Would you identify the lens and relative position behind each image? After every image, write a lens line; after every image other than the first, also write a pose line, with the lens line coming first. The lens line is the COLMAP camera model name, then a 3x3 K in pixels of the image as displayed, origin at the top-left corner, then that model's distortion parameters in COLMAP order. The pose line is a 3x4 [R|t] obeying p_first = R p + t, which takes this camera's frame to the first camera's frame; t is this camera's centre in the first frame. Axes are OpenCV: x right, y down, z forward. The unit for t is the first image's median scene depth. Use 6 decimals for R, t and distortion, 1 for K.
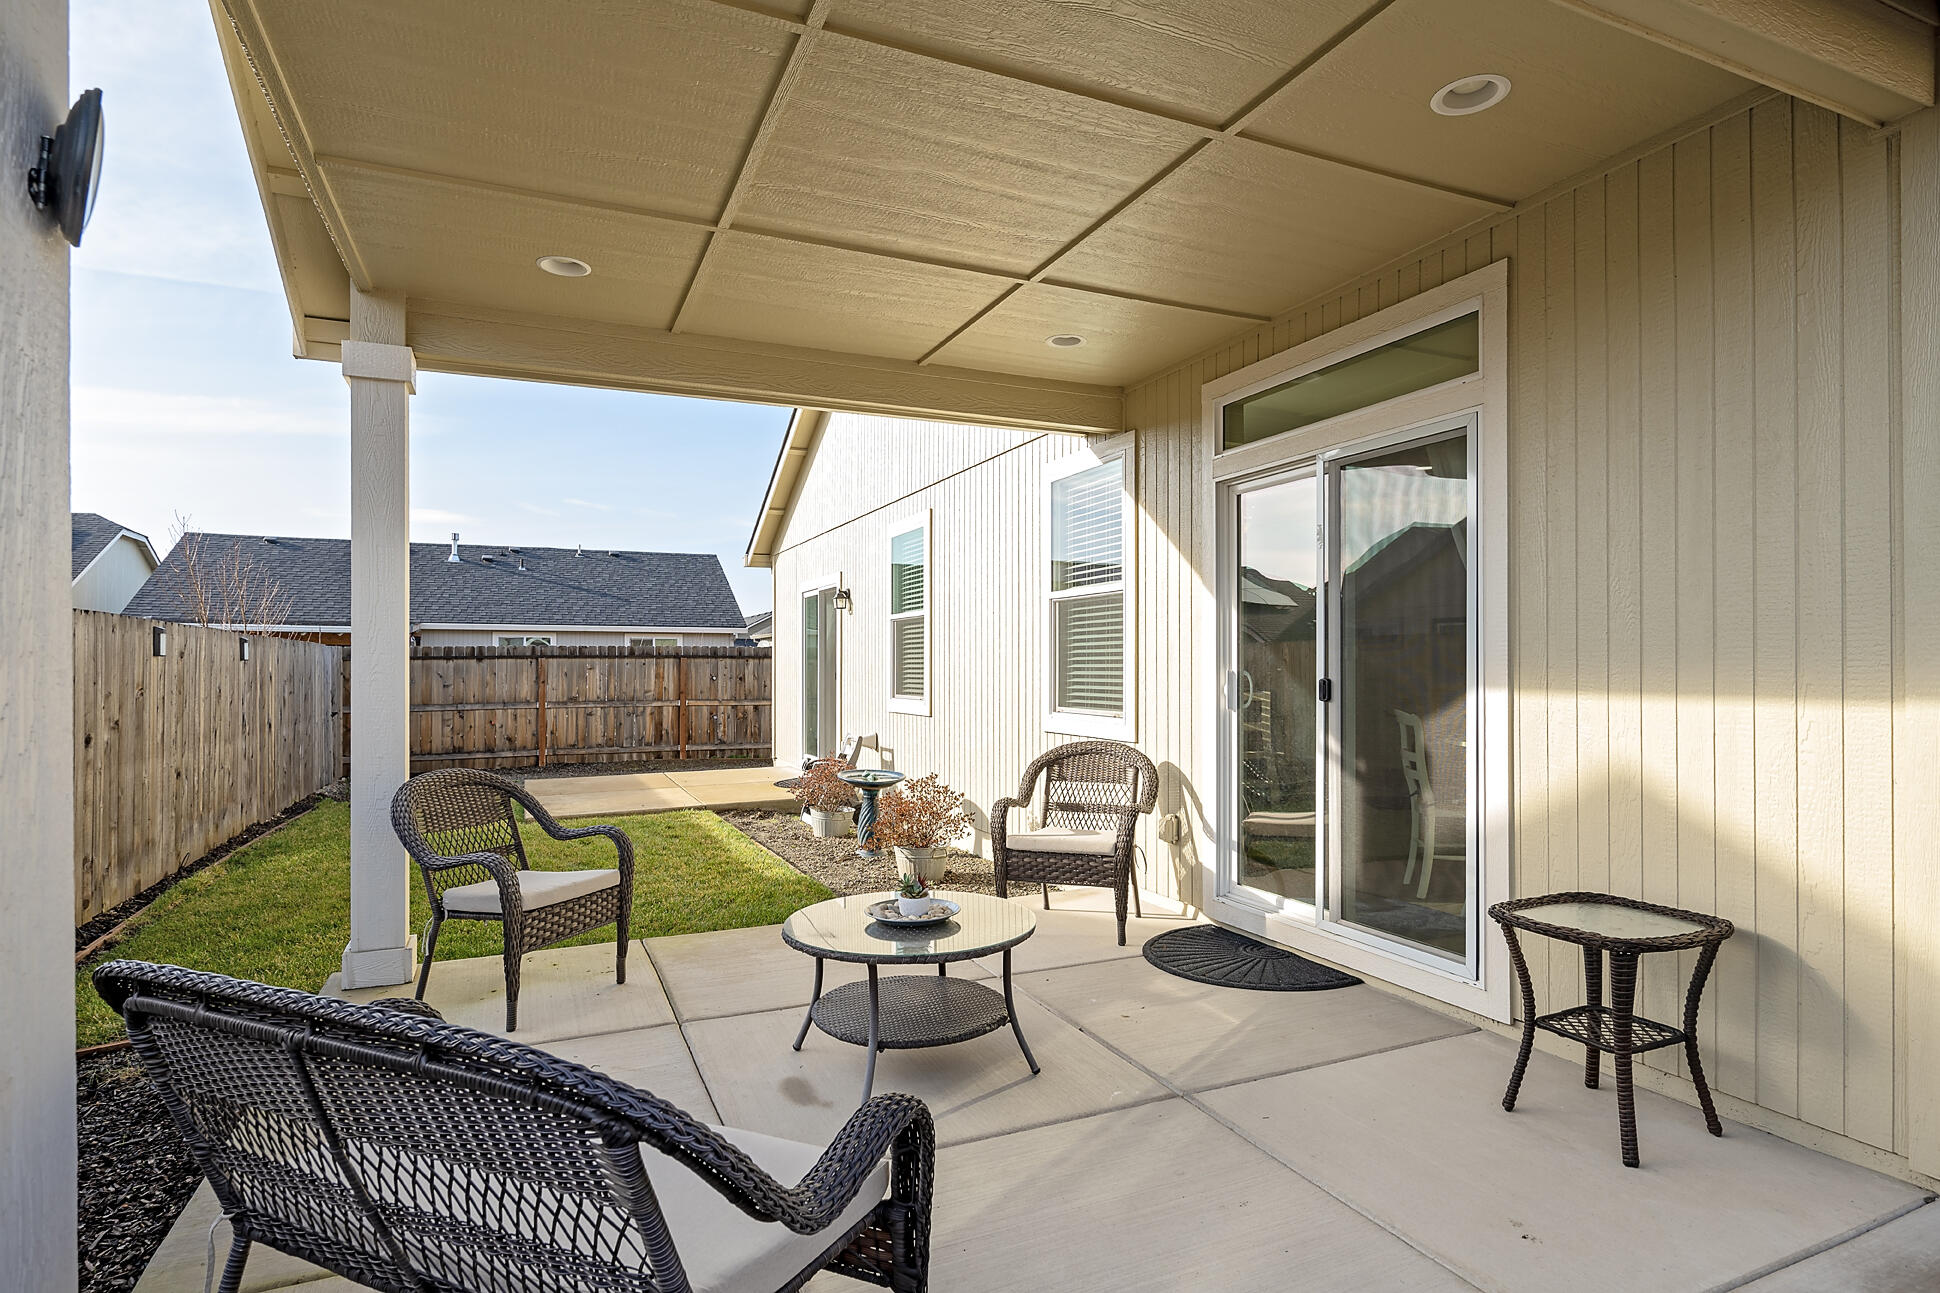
lens RADIAL K [[985.1, 0, 981.1], [0, 985.1, 661.2], [0, 0, 1]] dist [-0.020013, 0.002266]
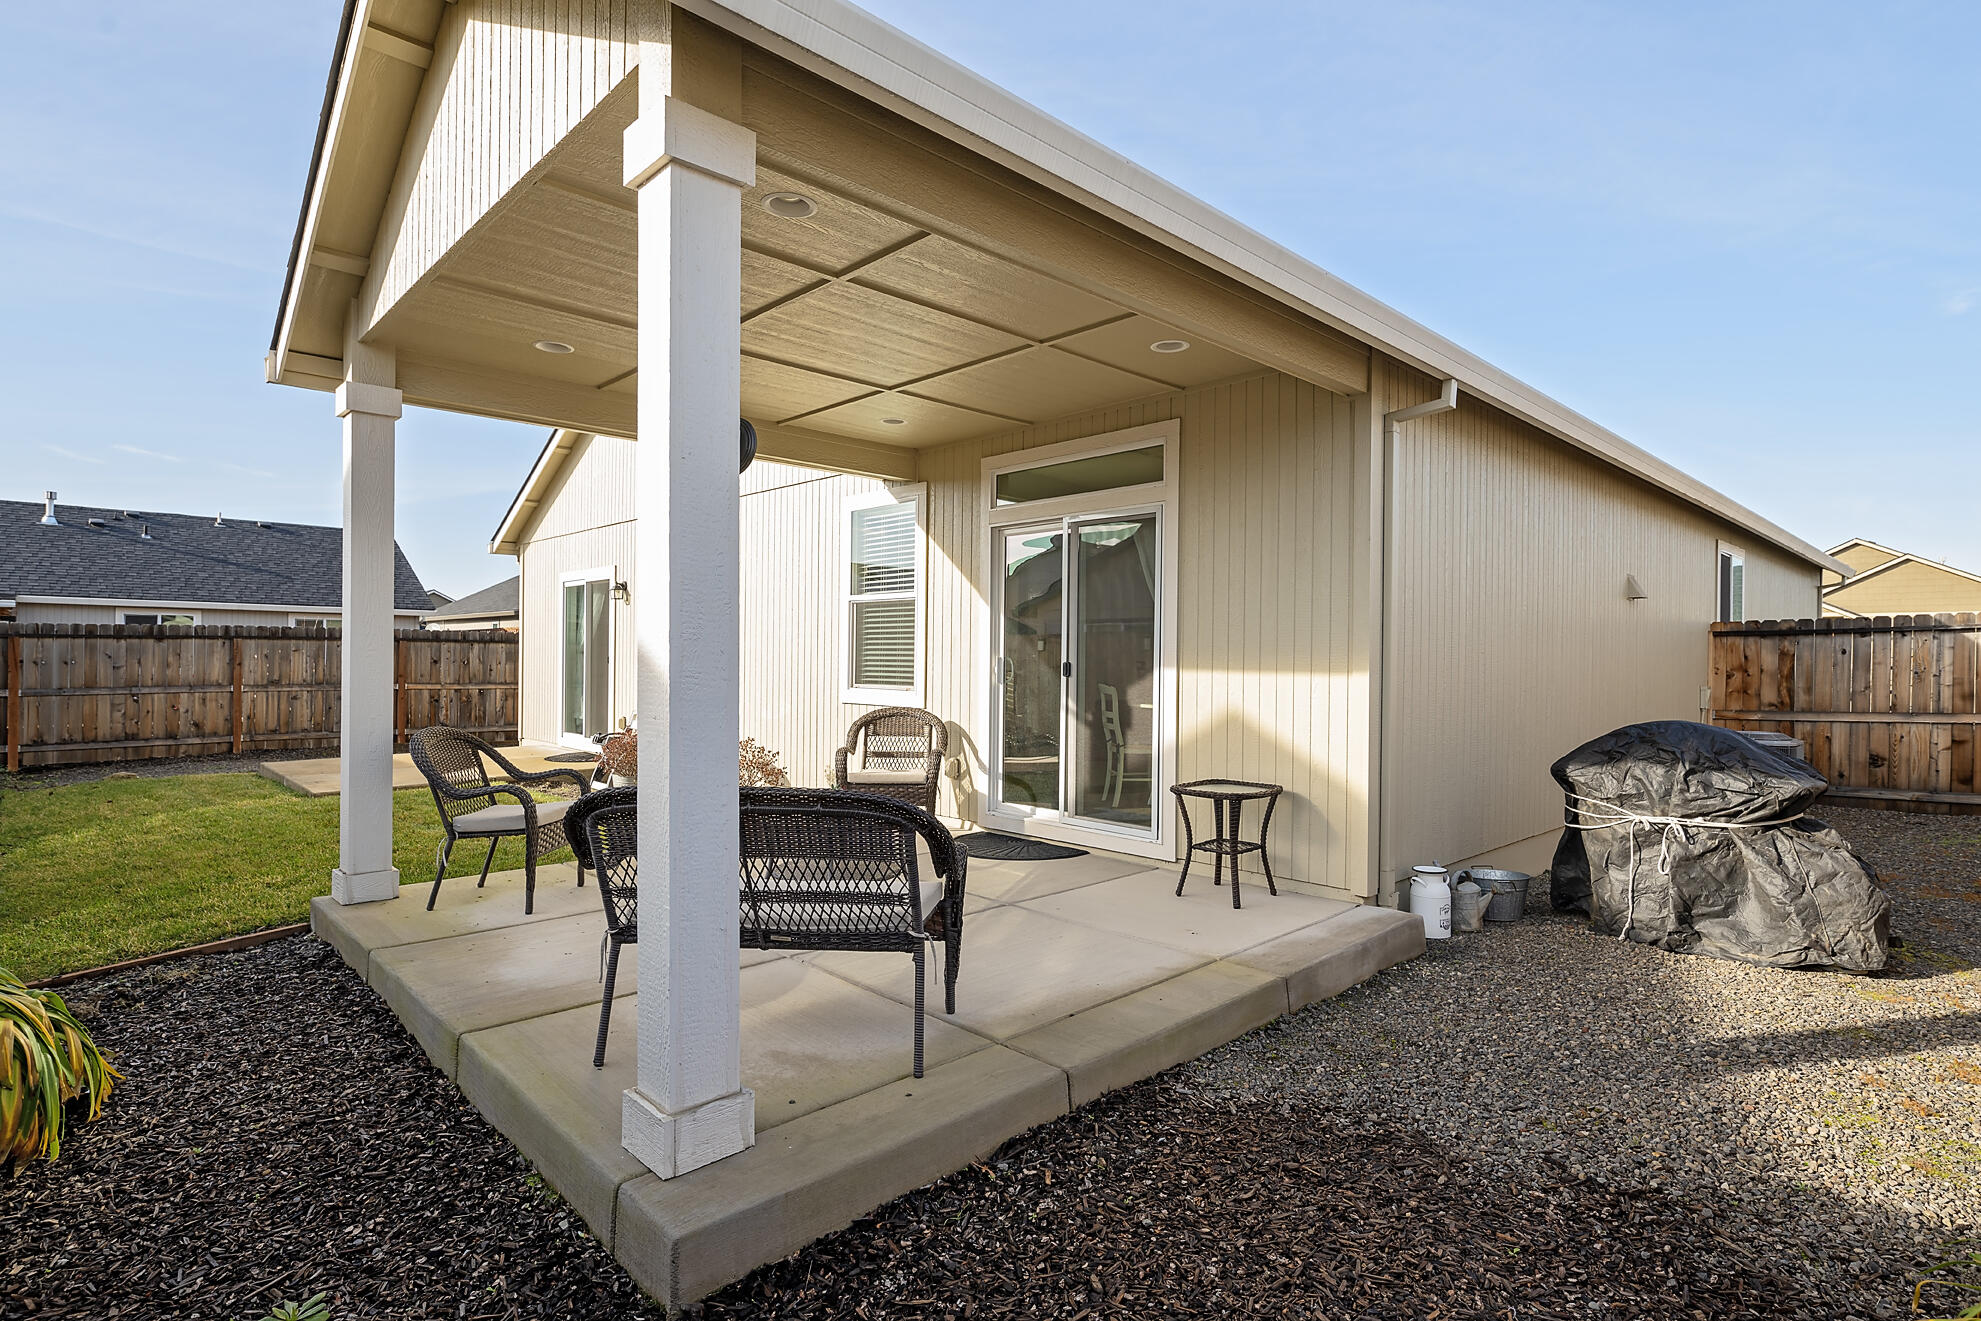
lens RADIAL K [[1006.0, 0, 976.9], [0, 1006.0, 659.0], [0, 0, 1]] dist [-0.020013, 0.002266]
pose [[0.941555, 0.011676, 0.336657, -0.282180], [-0.013925, 0.999894, 0.004266, 0.006589], [-0.336572, -0.008704, 0.941618, -0.398952]]
